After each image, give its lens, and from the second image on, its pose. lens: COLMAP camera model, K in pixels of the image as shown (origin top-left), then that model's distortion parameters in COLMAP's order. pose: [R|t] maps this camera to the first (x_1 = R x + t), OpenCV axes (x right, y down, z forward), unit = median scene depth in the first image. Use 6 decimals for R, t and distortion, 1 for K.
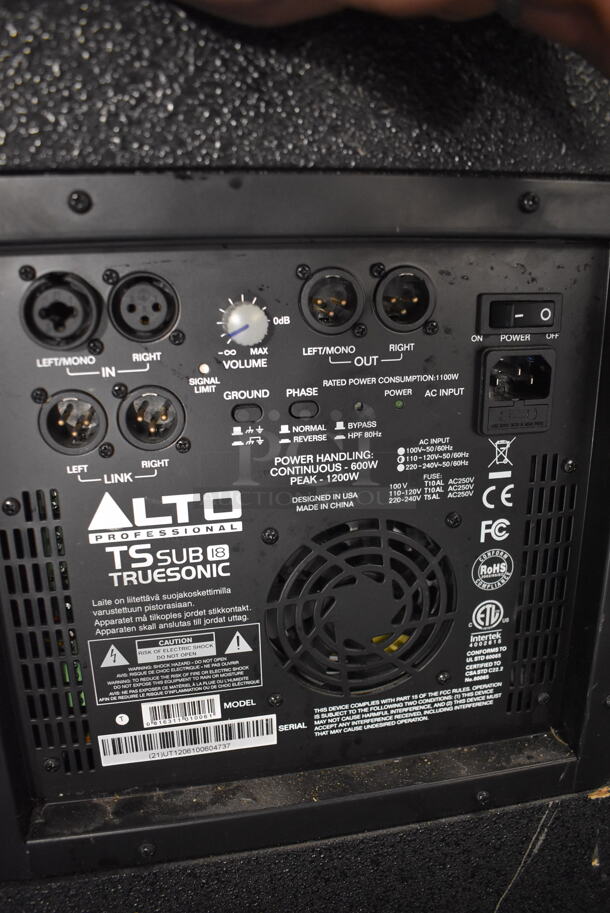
lens RADIAL K [[692.9, 0, 305.0], [0, 692.9, 456.5], [0, 0, 1]] dist [-0.100944, 0.010586]
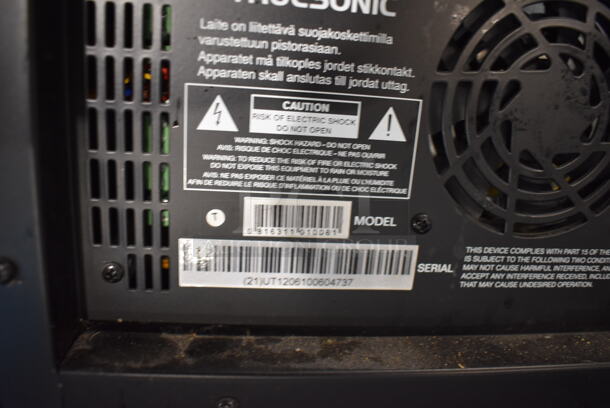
lens RADIAL K [[463.0, 0, 305.0], [0, 463.0, 204.0], [0, 0, 1]] dist [-0.100944, 0.010586]
pose [[0.993419, 0.105045, -0.045655, -0.152928], [-0.106148, 0.994097, -0.022438, 0.369785], [0.043028, 0.027136, 0.998705, 0.509754]]
